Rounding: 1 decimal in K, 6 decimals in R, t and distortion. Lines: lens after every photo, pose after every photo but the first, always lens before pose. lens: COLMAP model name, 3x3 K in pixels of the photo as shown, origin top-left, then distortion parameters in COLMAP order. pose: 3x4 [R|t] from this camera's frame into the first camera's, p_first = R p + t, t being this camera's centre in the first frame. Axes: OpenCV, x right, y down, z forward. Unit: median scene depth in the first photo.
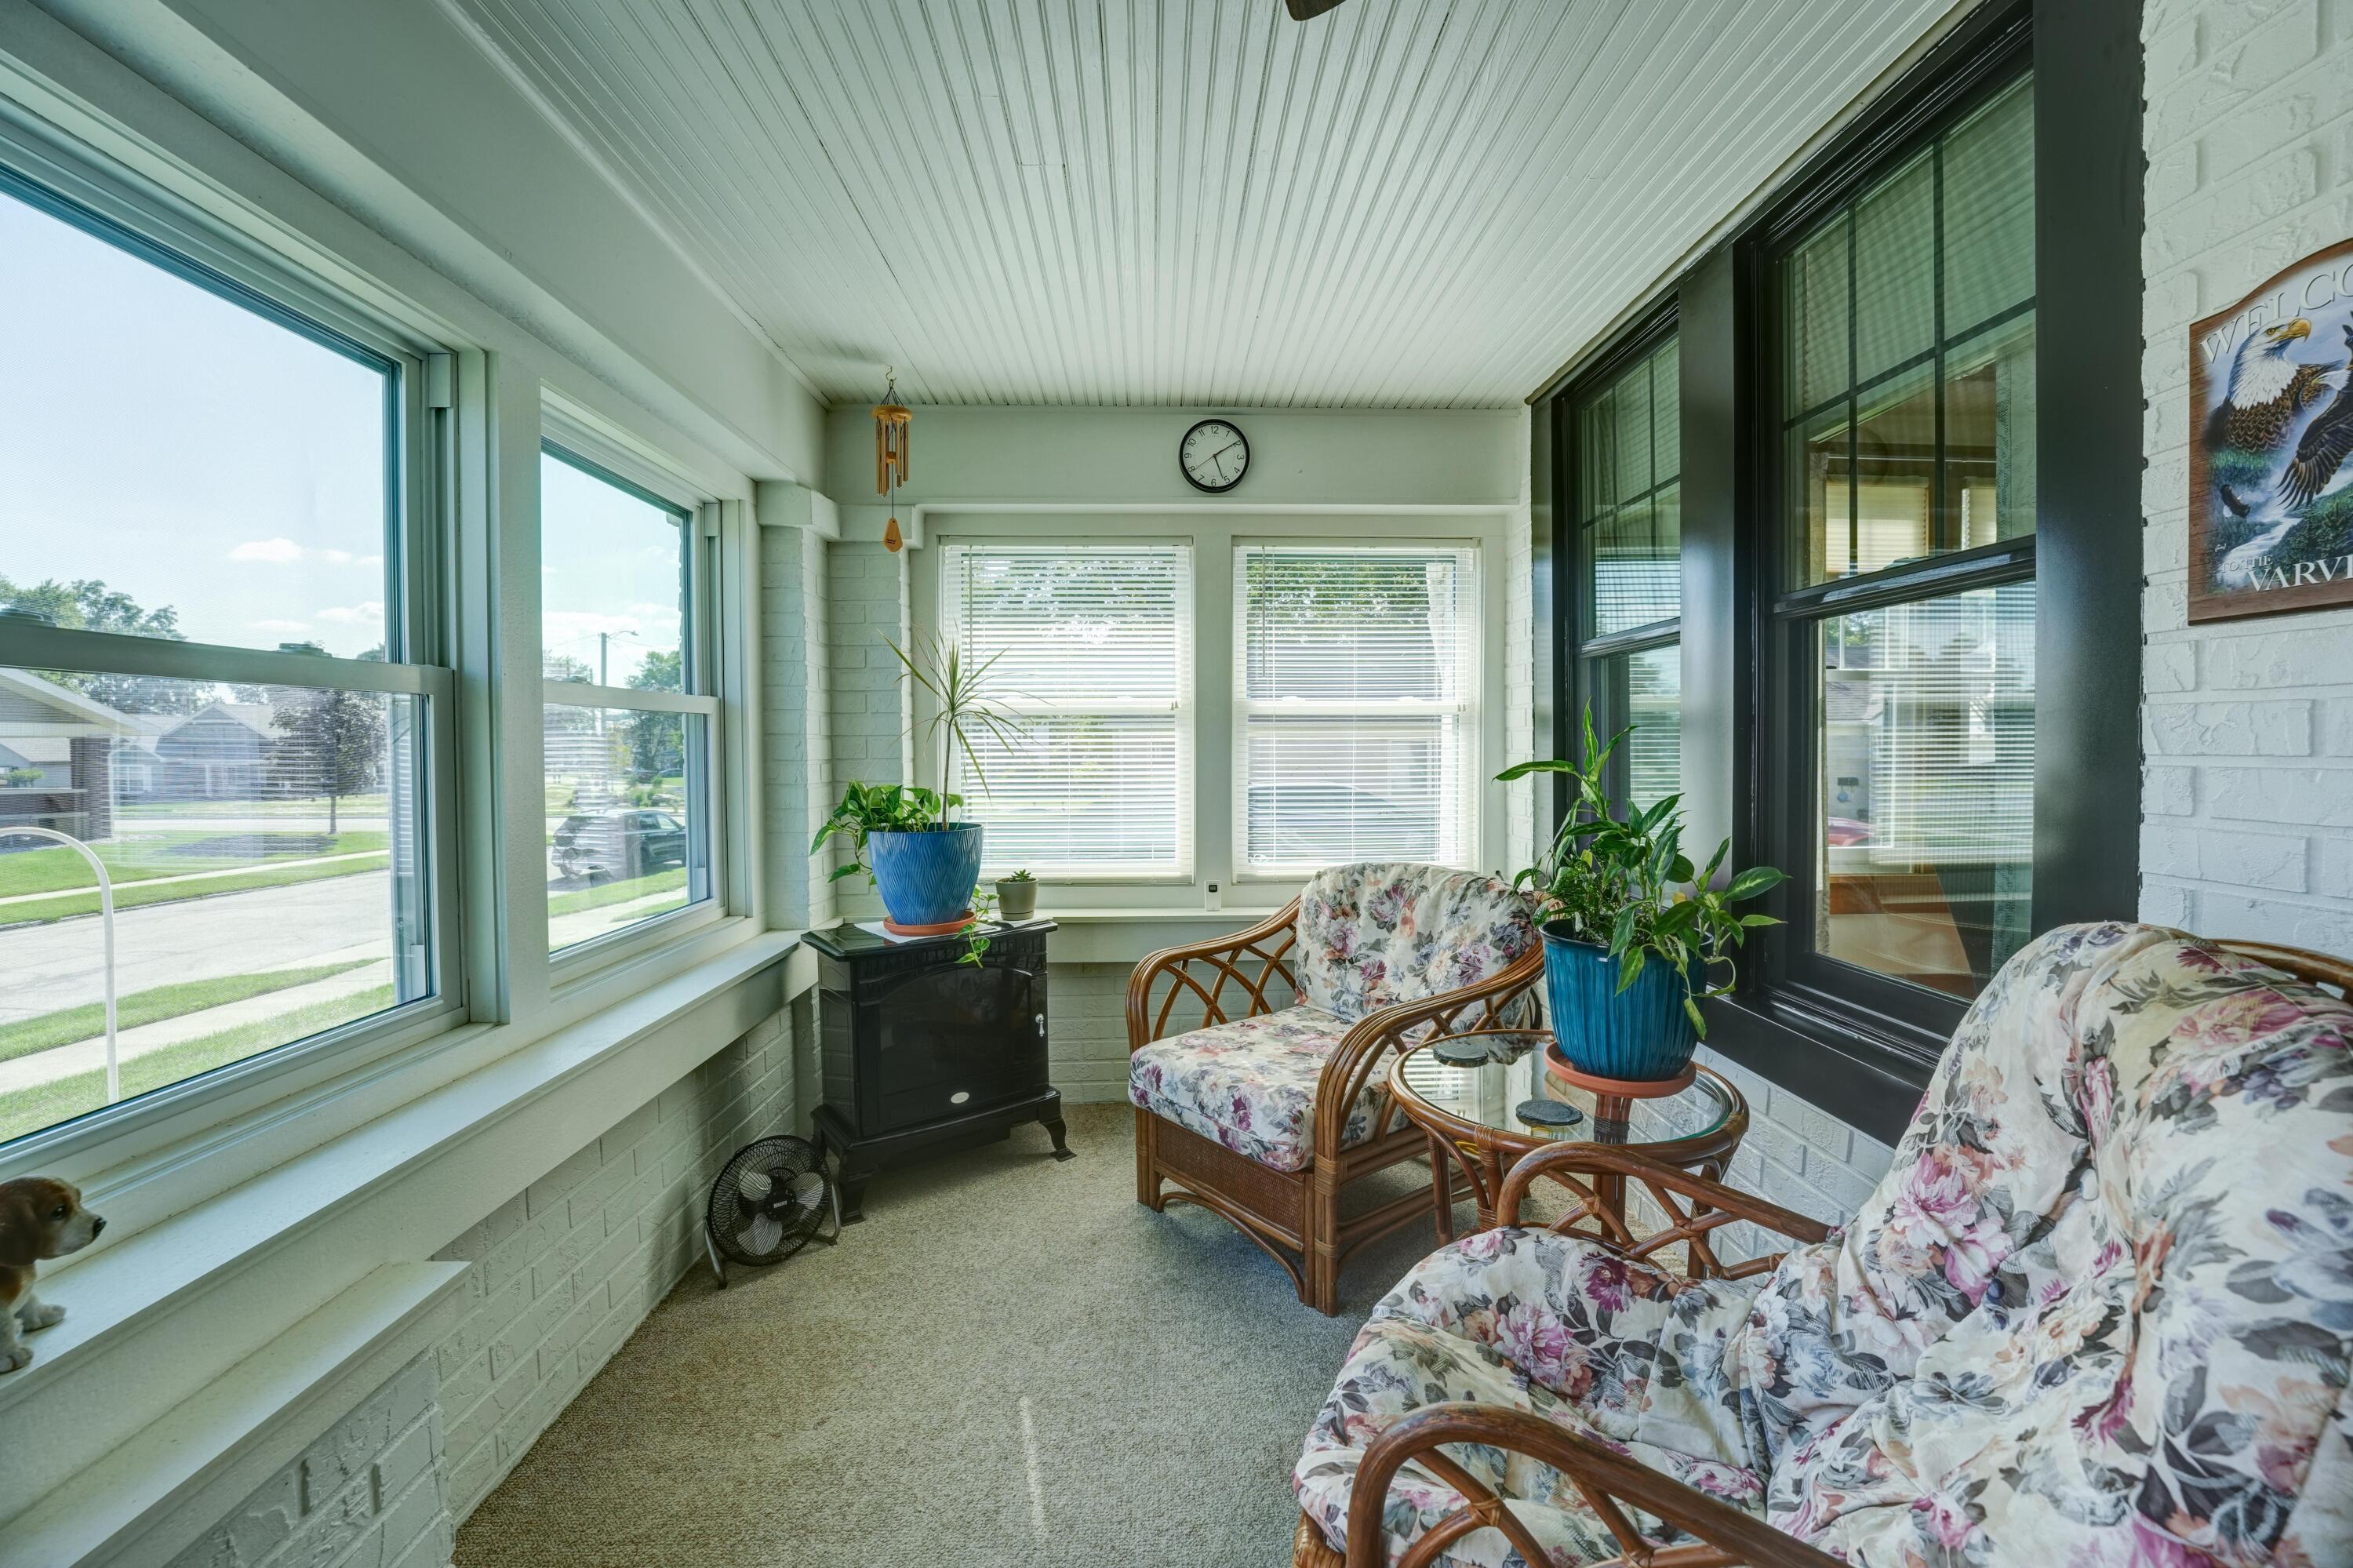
lens RADIAL K [[1017.4, 0, 1178.0], [0, 1017.4, 777.3], [0, 0, 1]] dist [-0.015635, 0.000432]
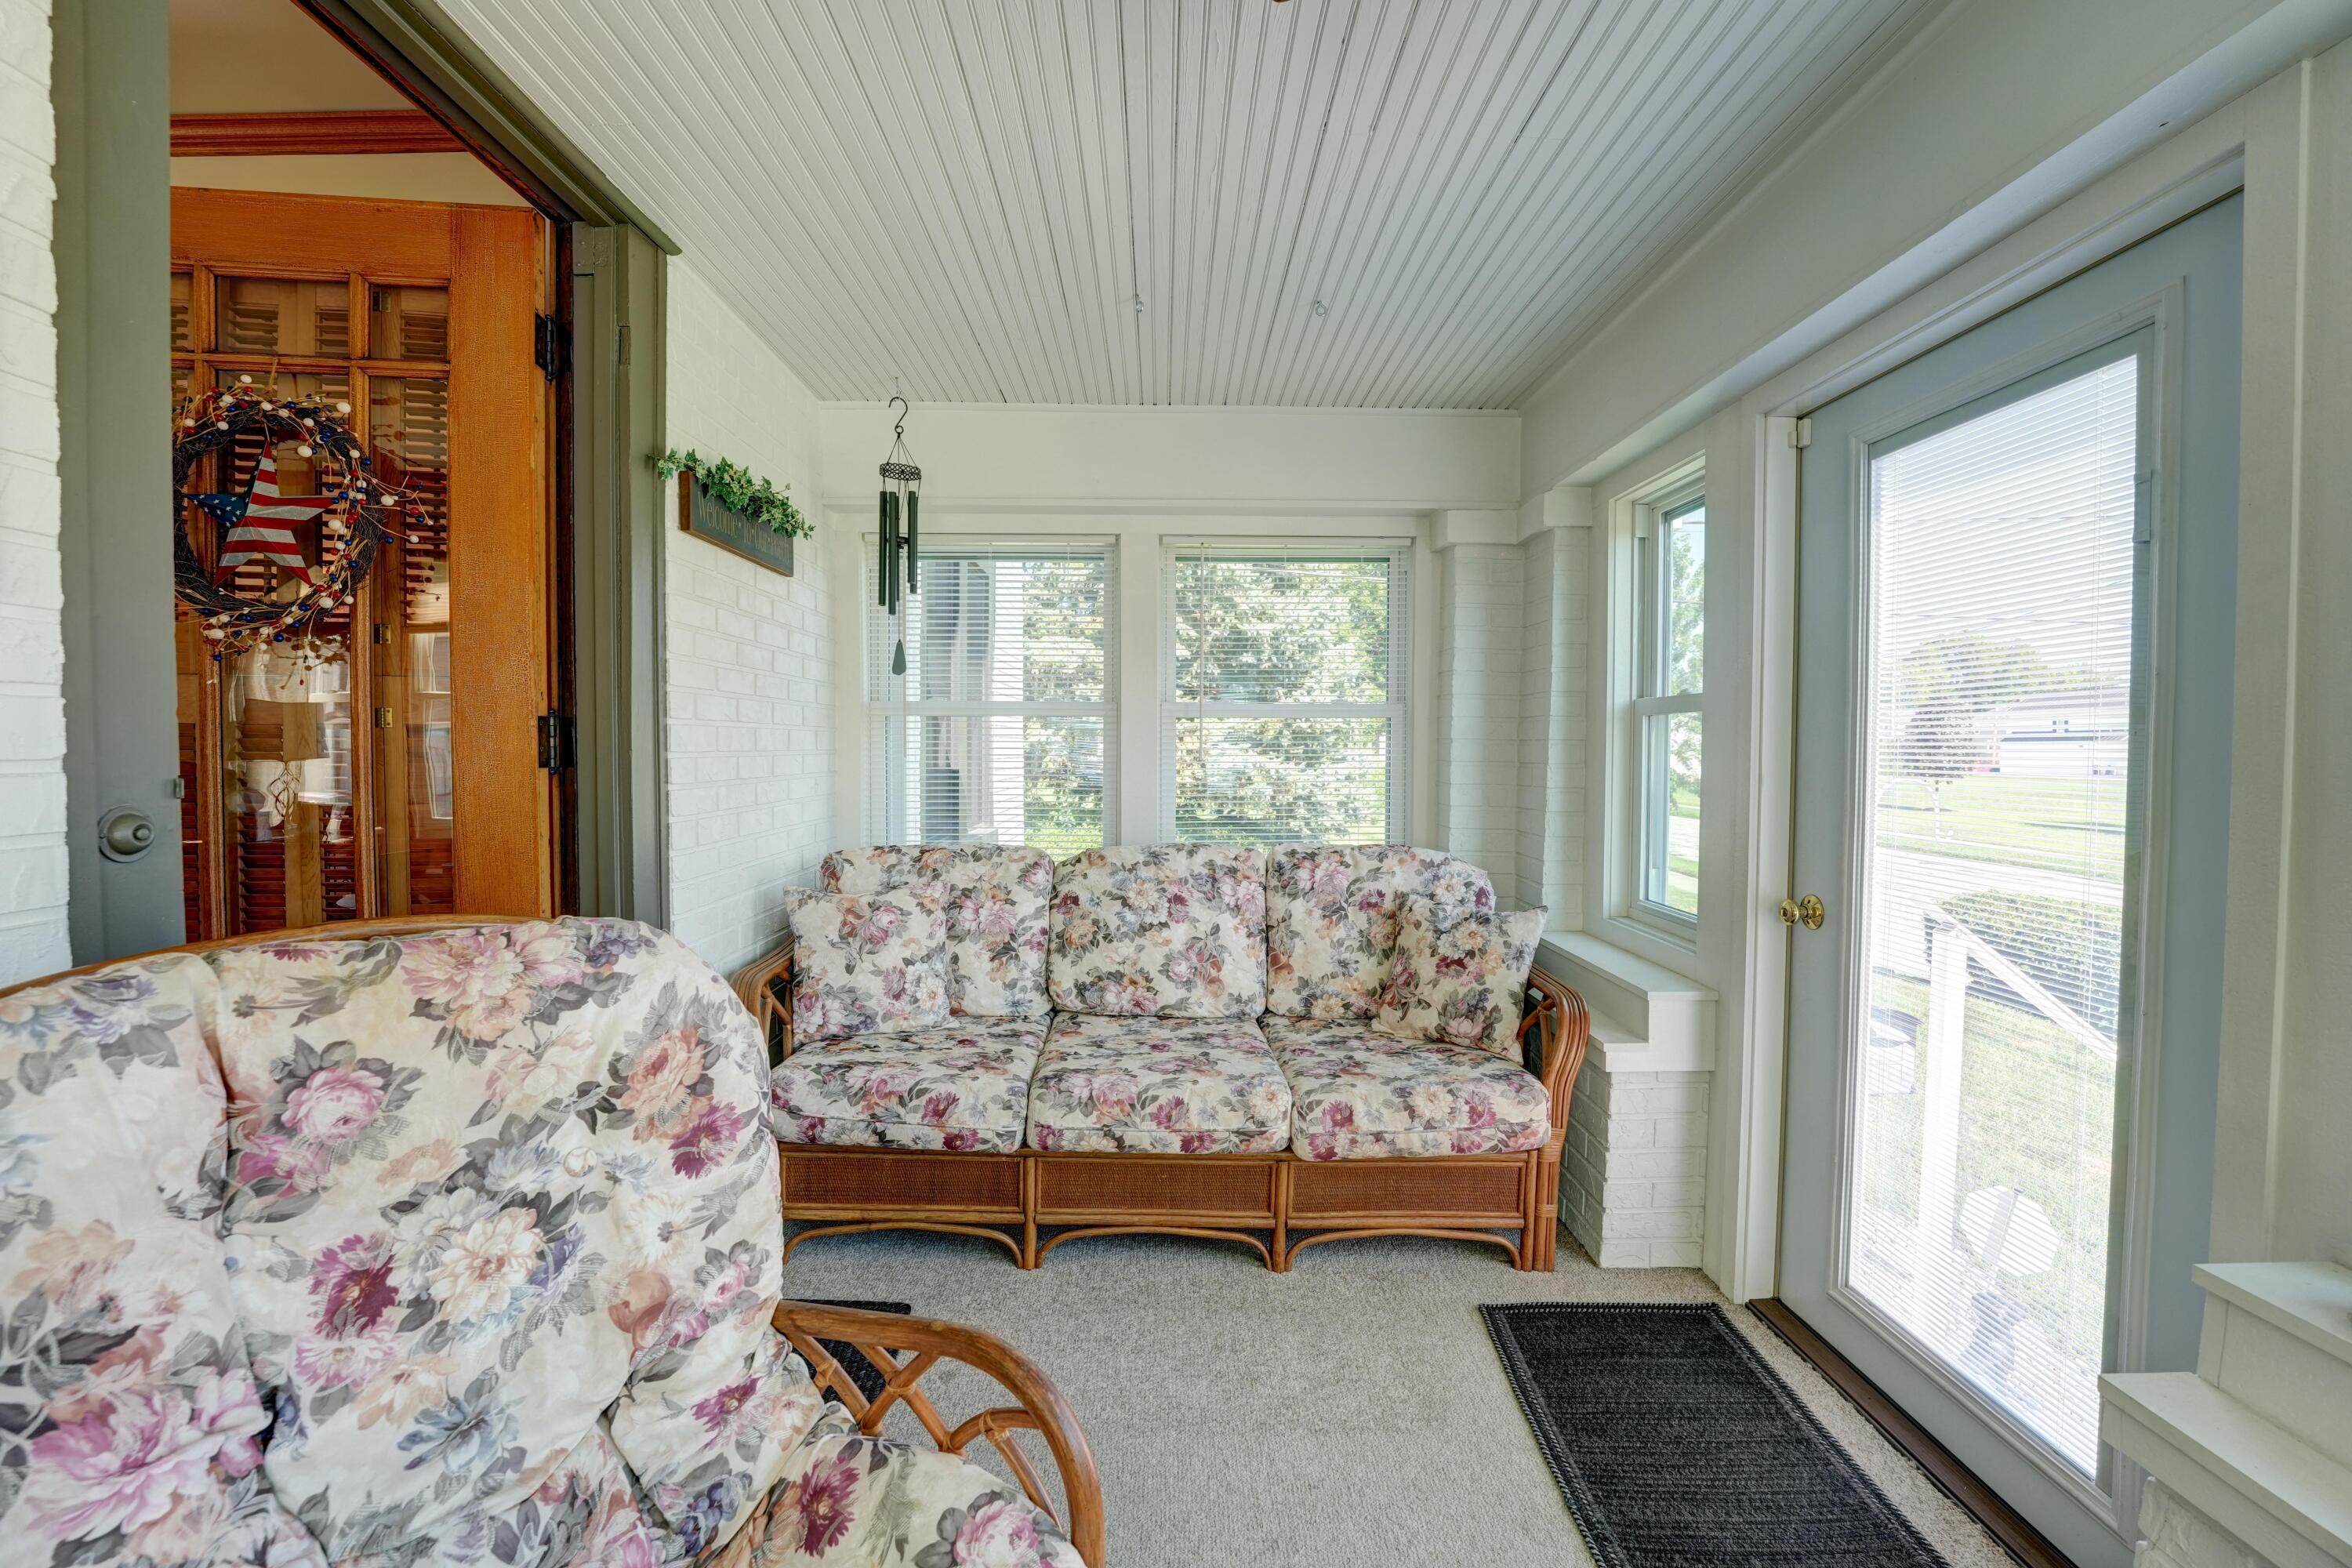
lens RADIAL K [[1017.0, 0, 1177.5], [0, 1017.0, 777.3], [0, 0, 1]] dist [-0.015635, 0.000432]
pose [[-0.999953, 0.007115, 0.006545, 0.070768], [0.007504, 0.998082, 0.061443, -0.048658], [-0.006095, 0.061489, -0.998089, 1.649848]]
